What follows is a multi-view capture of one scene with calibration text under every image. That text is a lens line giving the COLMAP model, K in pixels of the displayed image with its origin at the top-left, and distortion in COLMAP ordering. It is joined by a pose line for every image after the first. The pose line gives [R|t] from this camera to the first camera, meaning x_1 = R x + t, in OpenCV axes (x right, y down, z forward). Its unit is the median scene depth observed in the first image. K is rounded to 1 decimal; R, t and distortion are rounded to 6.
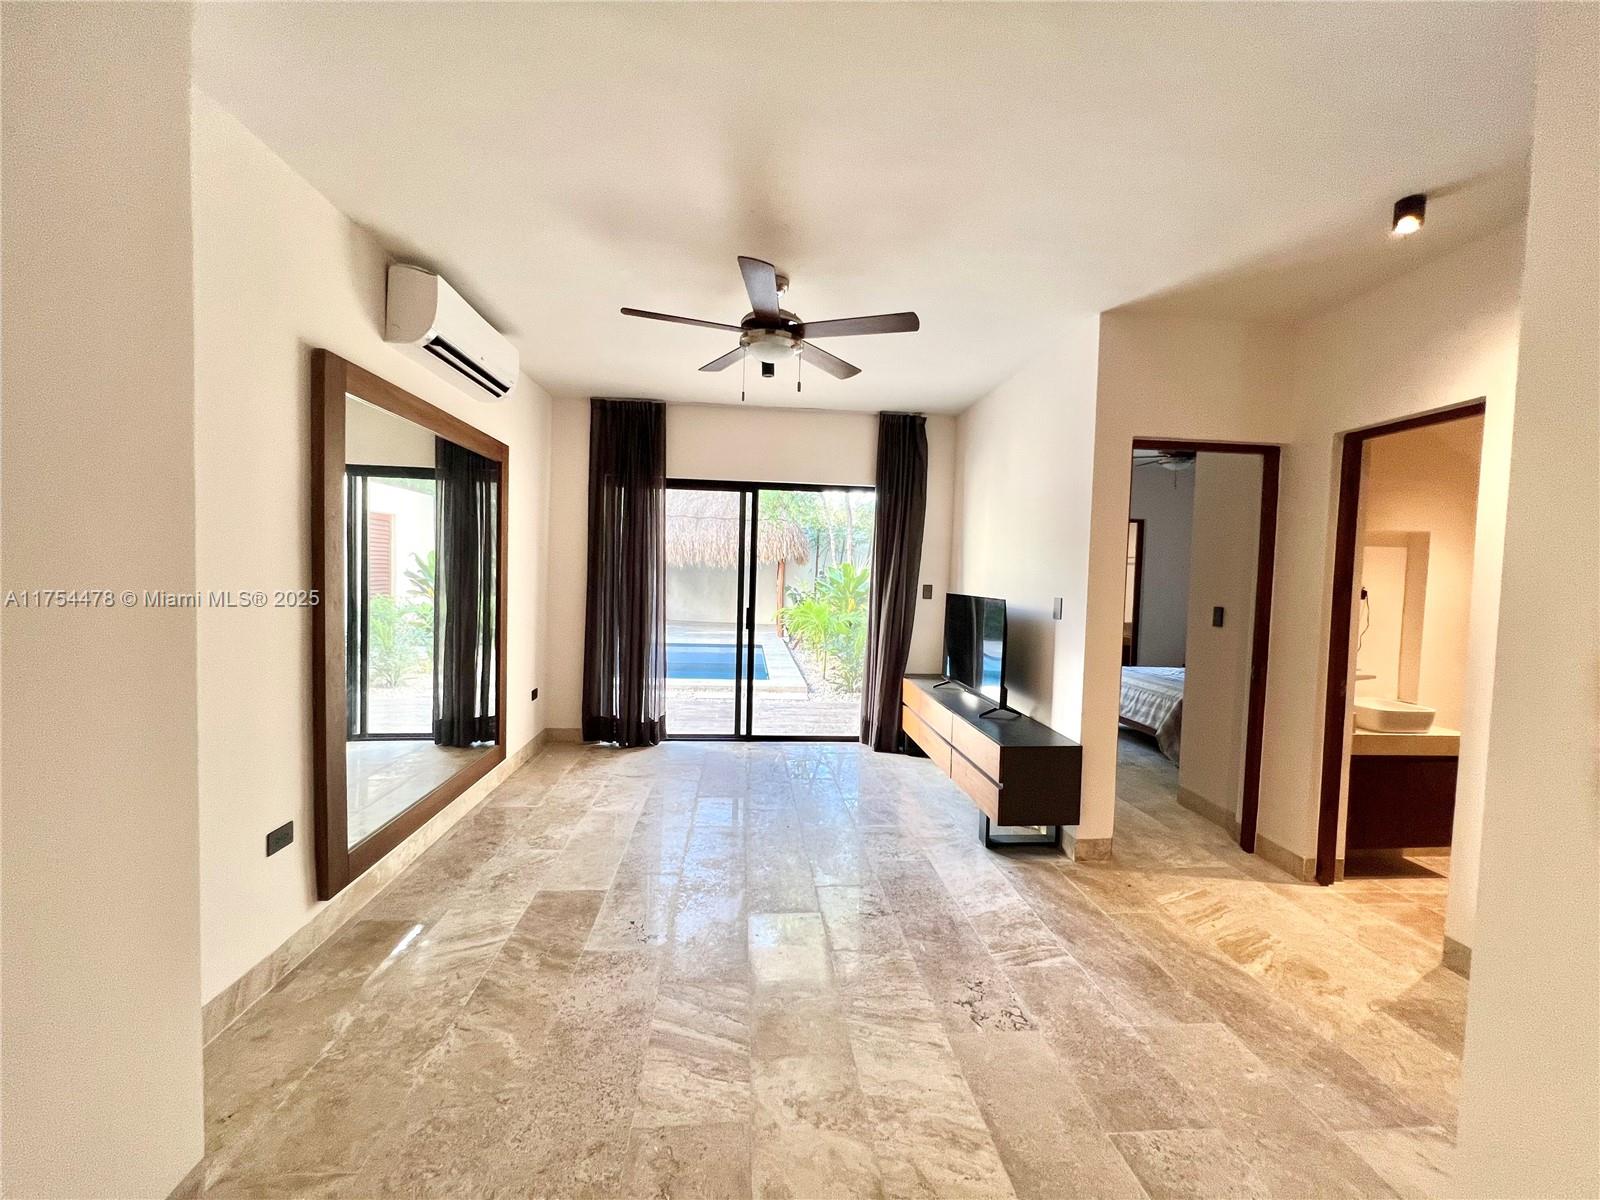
lens RADIAL K [[636.6, 0, 800.0], [0, 636.6, 600.0], [0, 0, 1]] dist [0.000314, 0.000031]
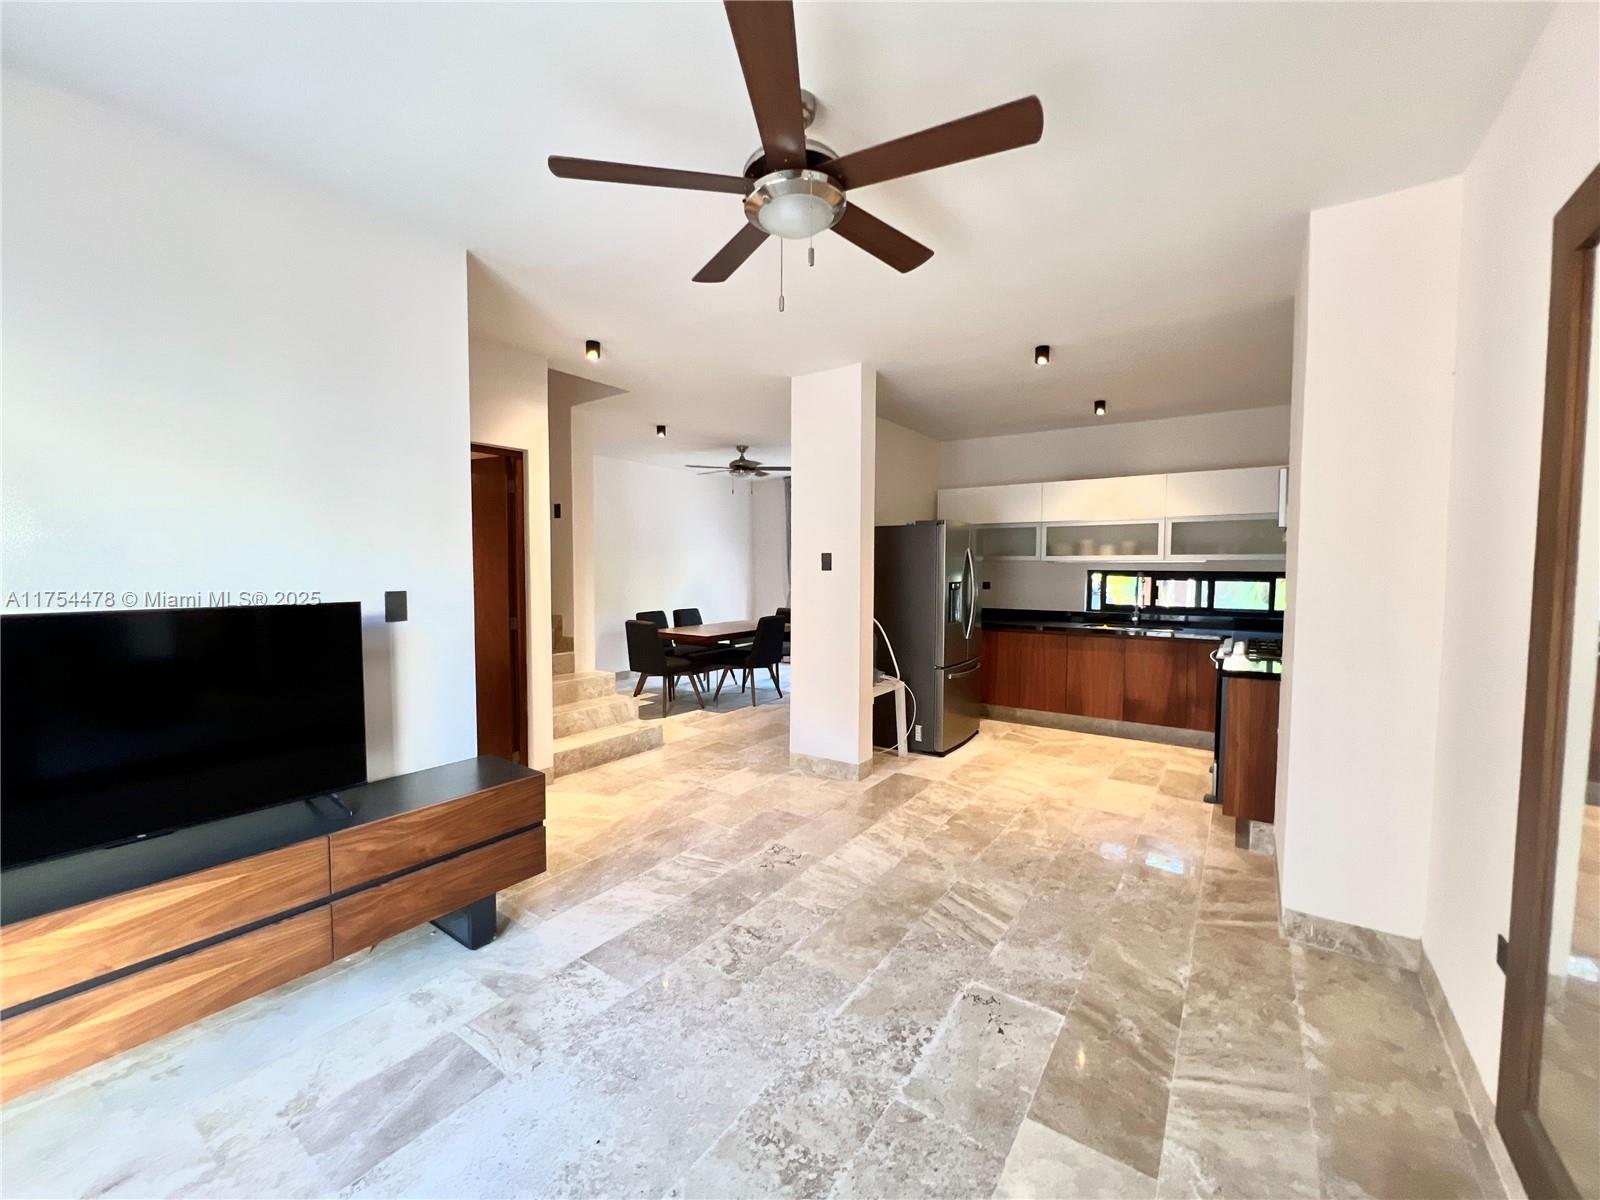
lens RADIAL K [[636.6, 0, 800.0], [0, 636.6, 600.0], [0, 0, 1]] dist [0.000314, 0.000031]
pose [[-0.762657, -0.066212, 0.643405, -0.612608], [0.003556, 0.994302, 0.106536, -0.104784], [-0.646793, 0.083539, -0.758076, 1.931125]]
